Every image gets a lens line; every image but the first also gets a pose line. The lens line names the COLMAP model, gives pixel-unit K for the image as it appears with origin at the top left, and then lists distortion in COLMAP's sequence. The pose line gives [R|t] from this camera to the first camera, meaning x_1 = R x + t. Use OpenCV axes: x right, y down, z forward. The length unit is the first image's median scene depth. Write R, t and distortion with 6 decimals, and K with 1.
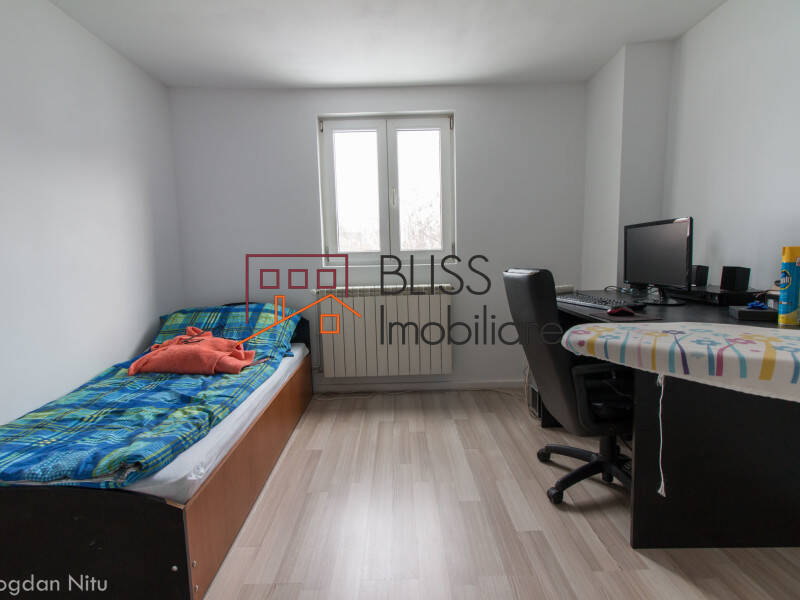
lens RADIAL K [[405.2, 0, 400.7], [0, 405.2, 305.7], [0, 0, 1]] dist [-0.026899, -0.000060]
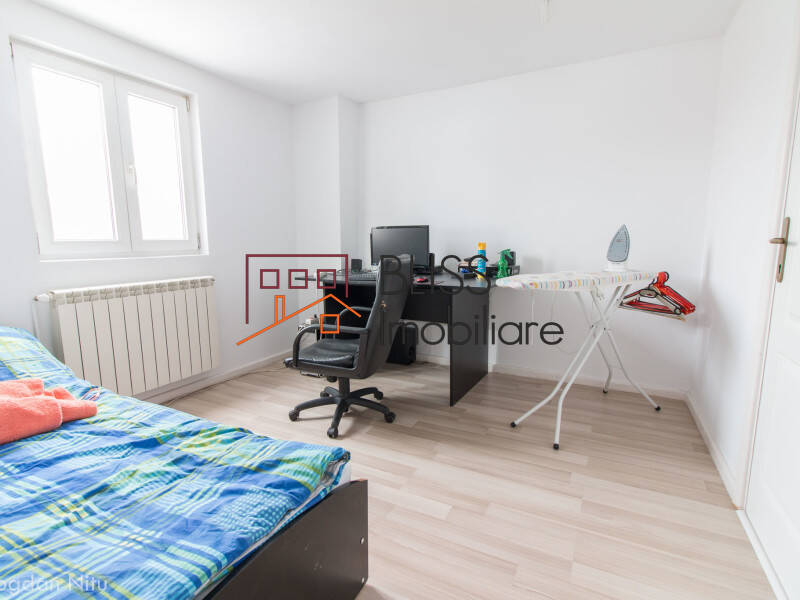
lens RADIAL K [[414.5, 0, 400.0], [0, 414.5, 300.0], [0, 0, 1]] dist [0.000510, 0.000280]
pose [[0.470398, -0.106991, 0.875944, -0.619381], [0.099191, 0.992743, 0.067990, -0.019830], [-0.876862, 0.054904, 0.477597, 0.148265]]
